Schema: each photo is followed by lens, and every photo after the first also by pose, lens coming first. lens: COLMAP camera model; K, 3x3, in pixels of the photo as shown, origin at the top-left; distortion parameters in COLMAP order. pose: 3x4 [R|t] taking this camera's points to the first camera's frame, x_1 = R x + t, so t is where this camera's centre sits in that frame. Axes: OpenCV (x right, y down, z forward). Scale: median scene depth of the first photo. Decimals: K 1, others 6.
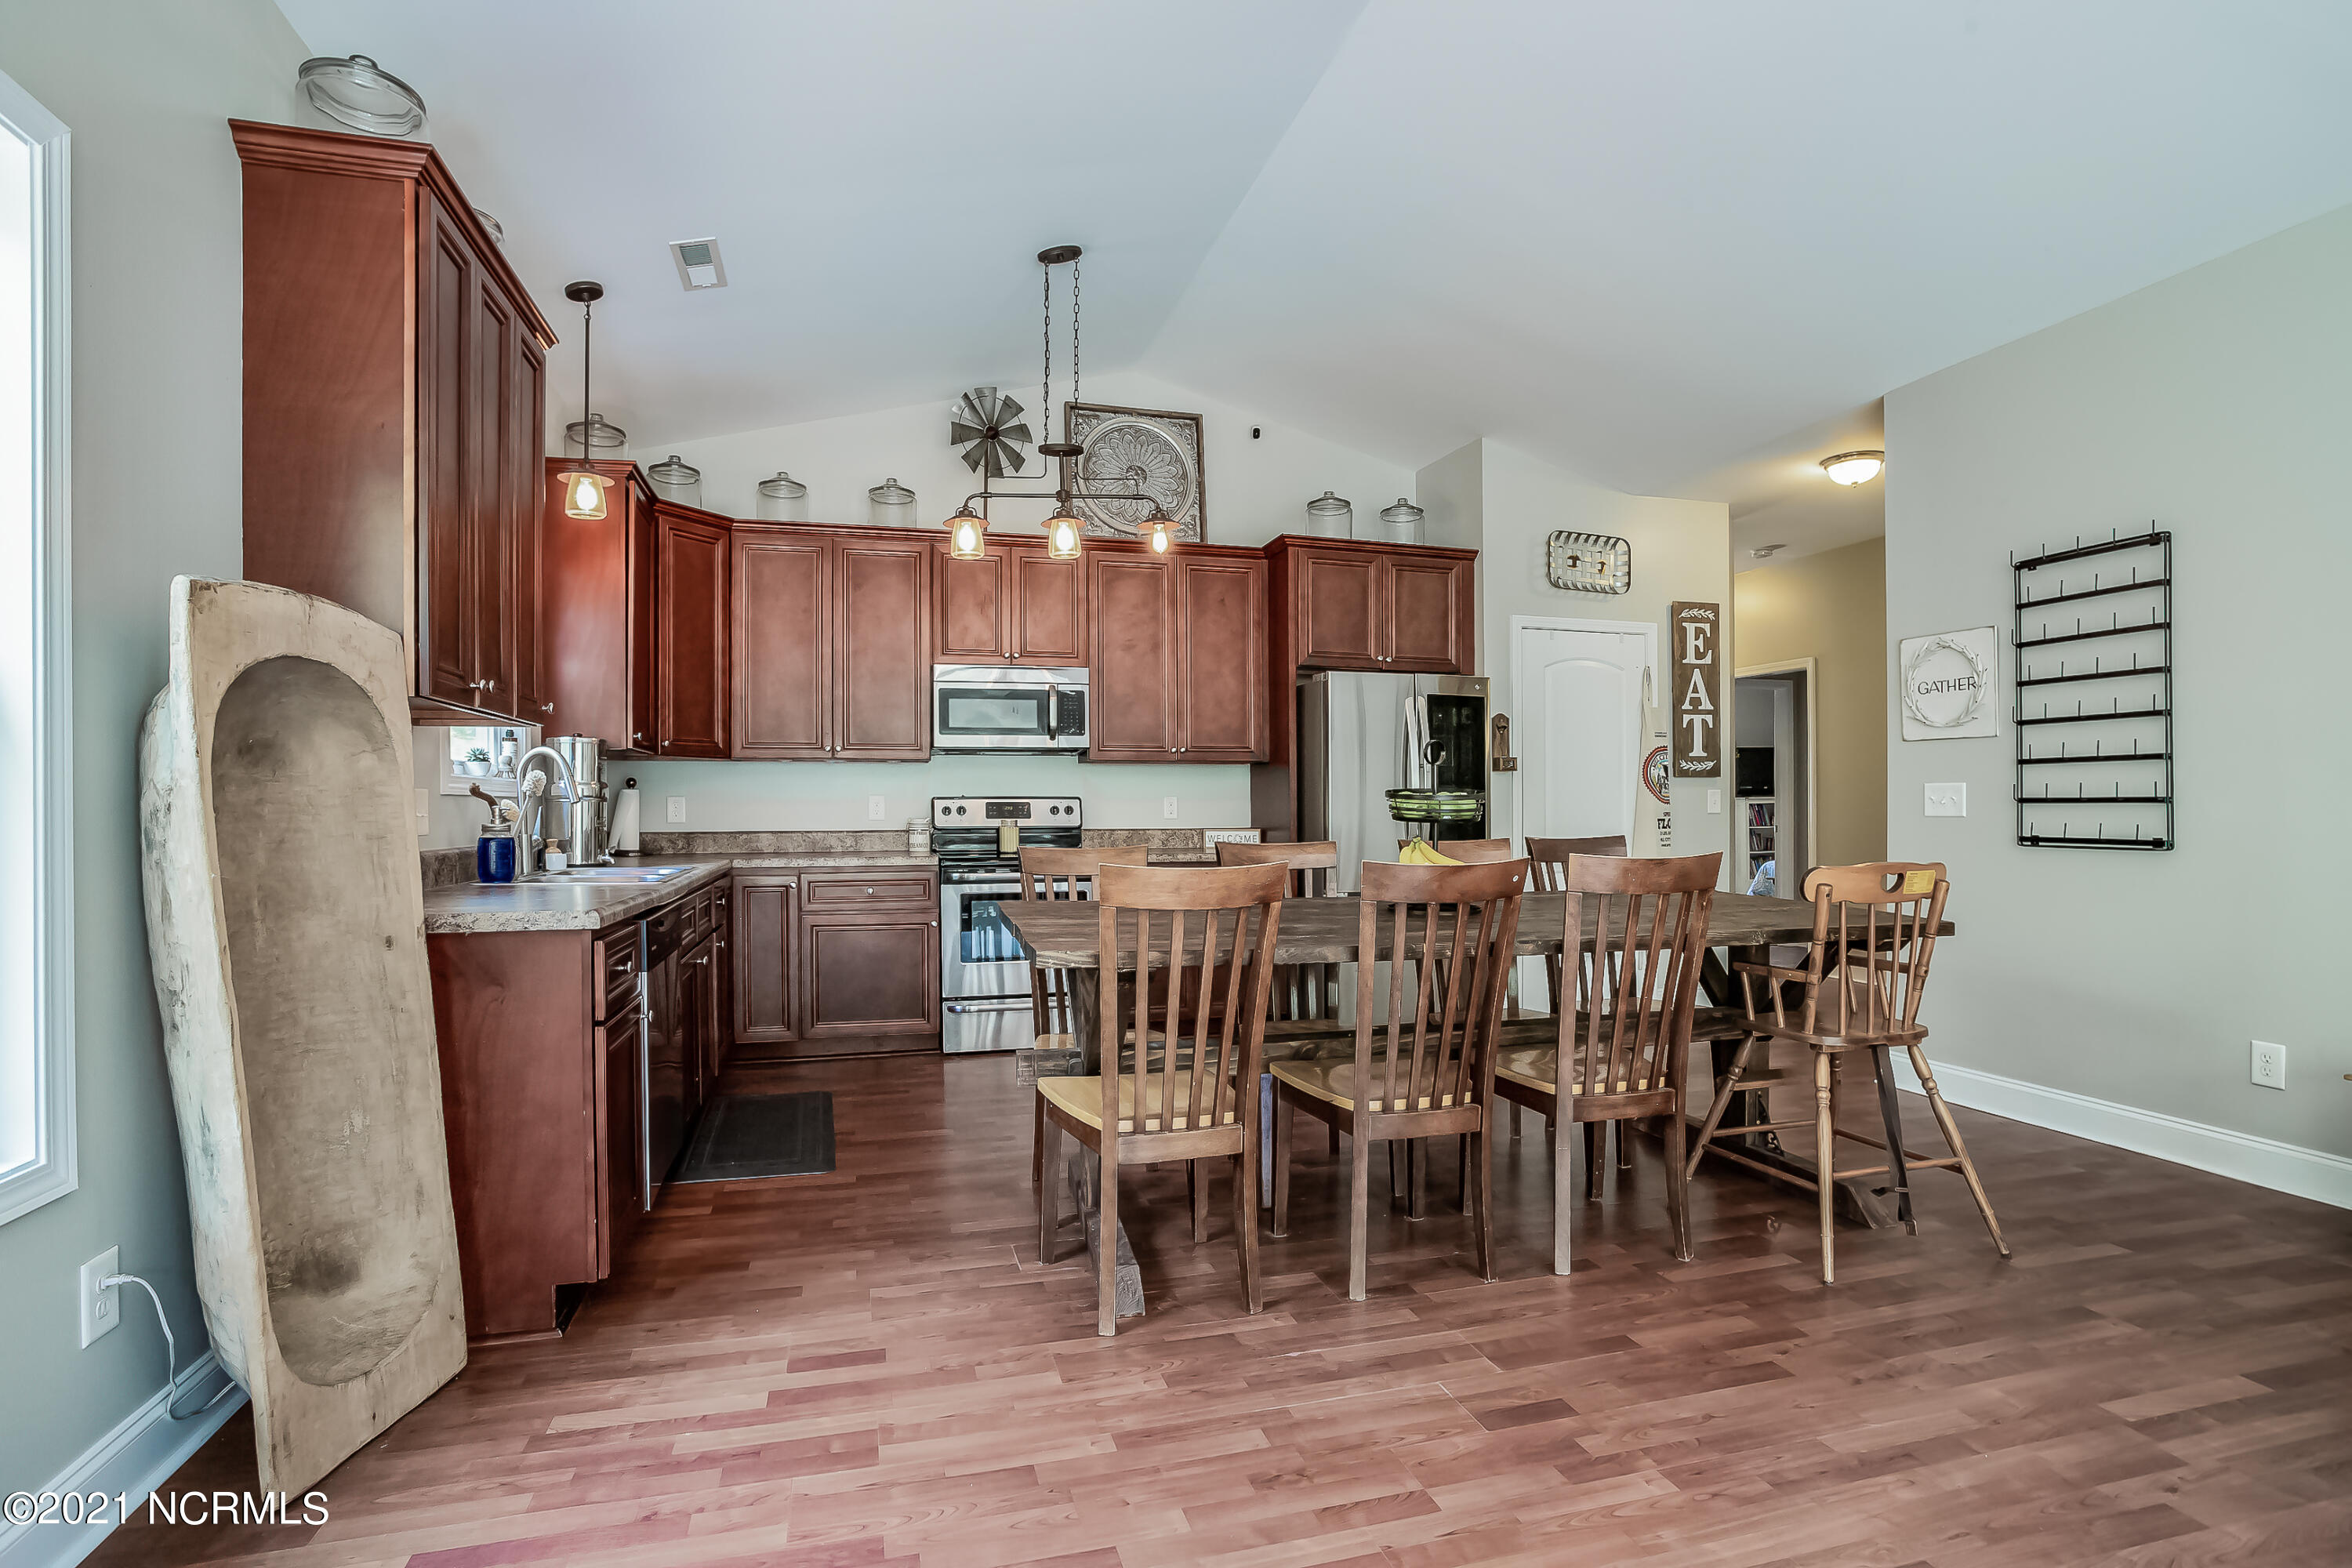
lens RADIAL K [[1155.9, 0, 1180.2], [0, 1155.9, 817.0], [0, 0, 1]] dist [-0.057221, 0.025660]
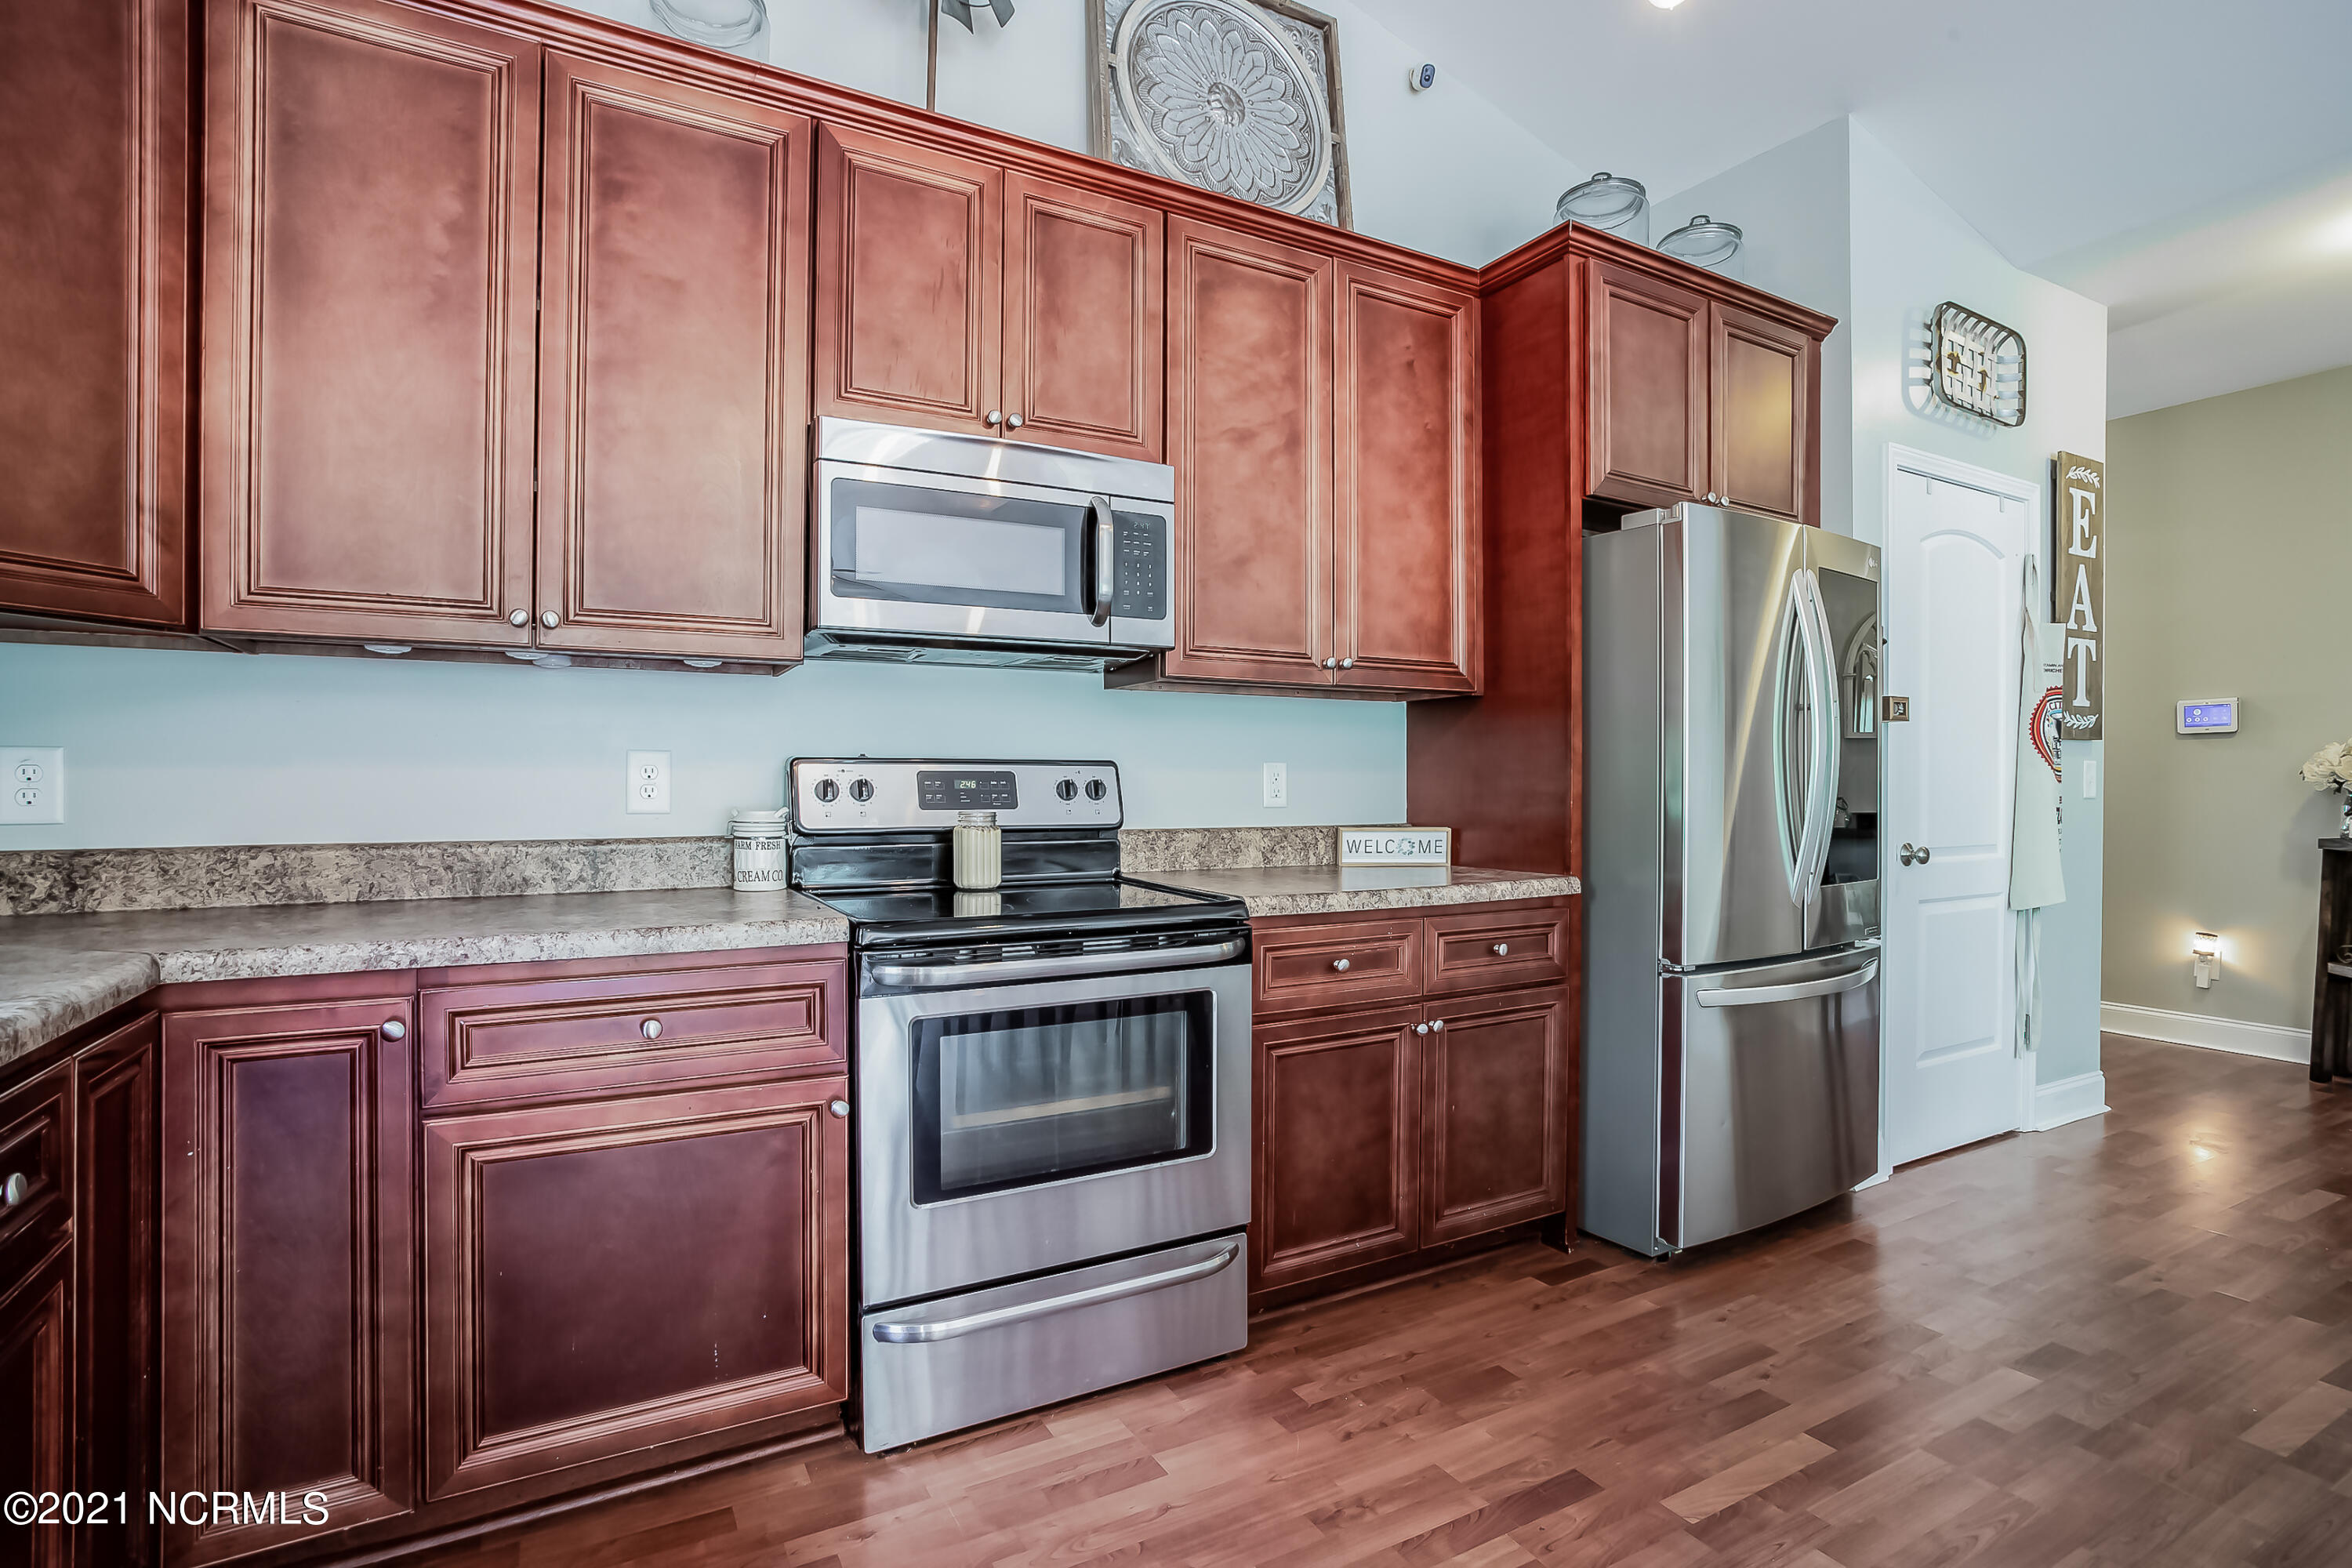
lens RADIAL K [[1155.9, 0, 1180.7], [0, 1155.9, 772.8], [0, 0, 1]] dist [-0.057221, 0.025660]
pose [[0.973001, 0.008253, 0.230655, -0.183110], [-0.005192, 0.999890, -0.013875, -0.007163], [-0.230744, 0.012303, 0.972937, 0.596389]]
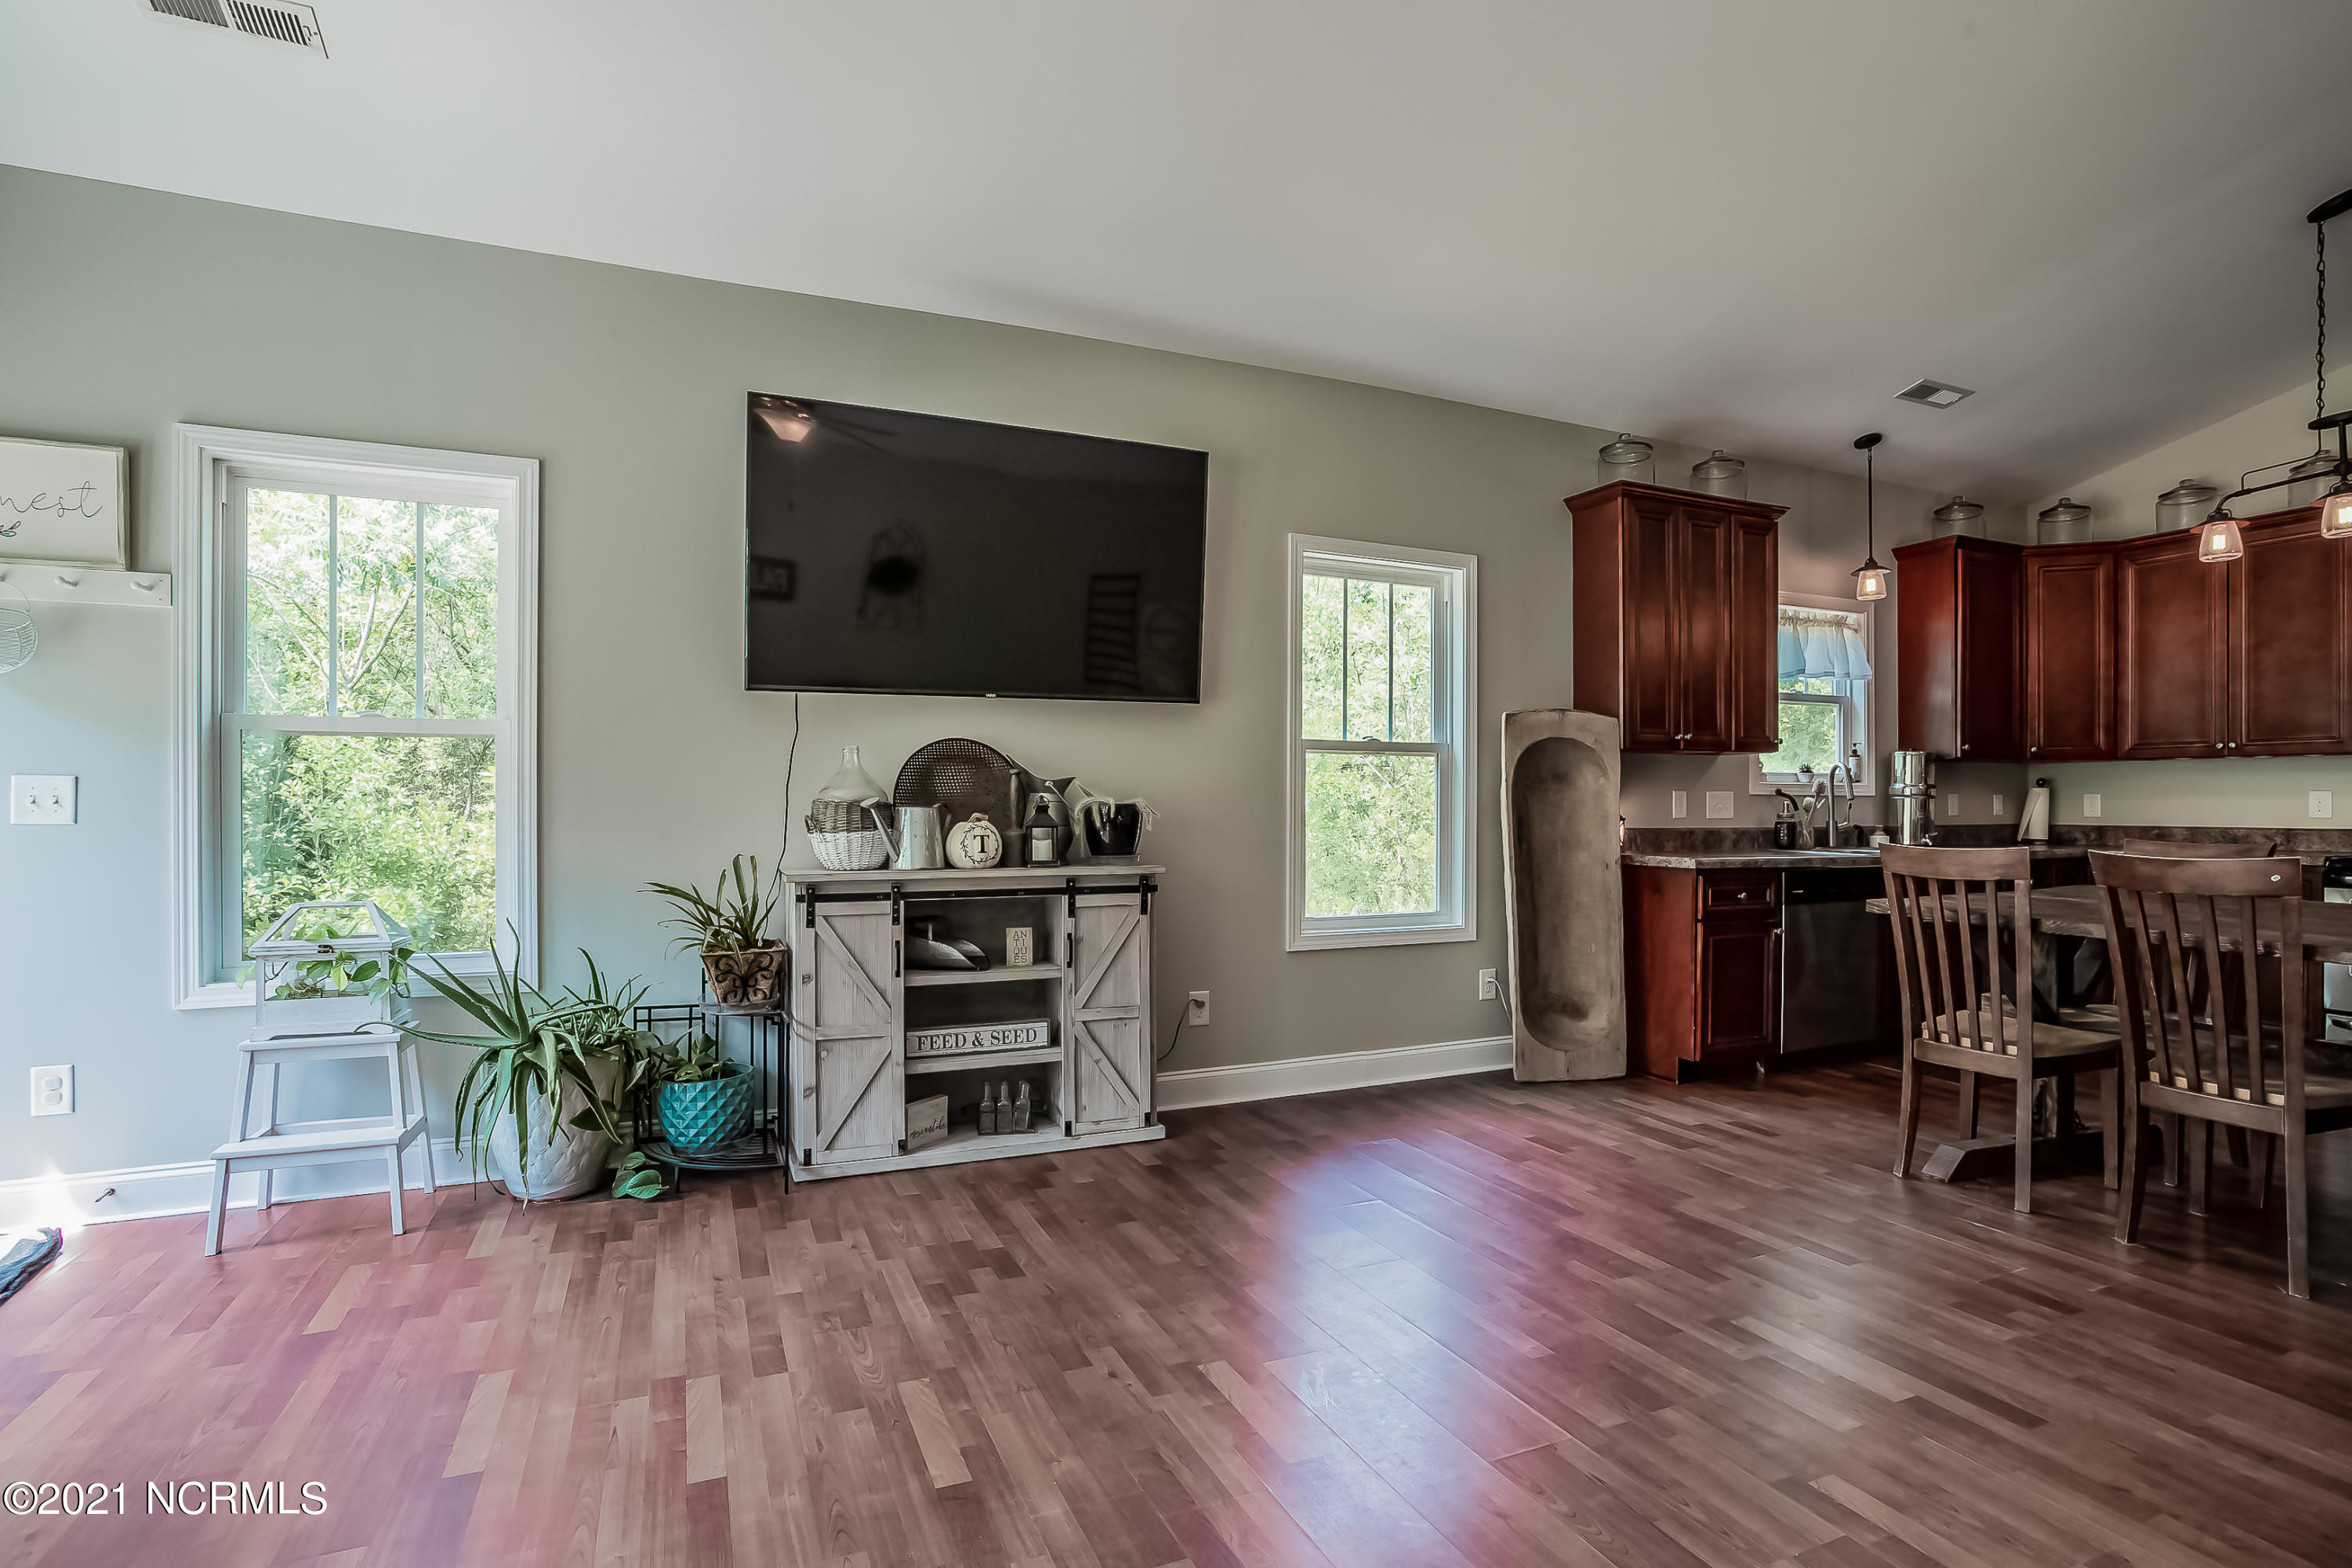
lens RADIAL K [[1155.9, 0, 1179.3], [0, 1155.9, 805.2], [0, 0, 1]] dist [-0.057221, 0.025660]
pose [[0.135842, 0.006428, -0.990710, 0.533964], [-0.012087, 0.999915, 0.004831, -0.001171], [0.990657, 0.011319, 0.135908, -0.035286]]
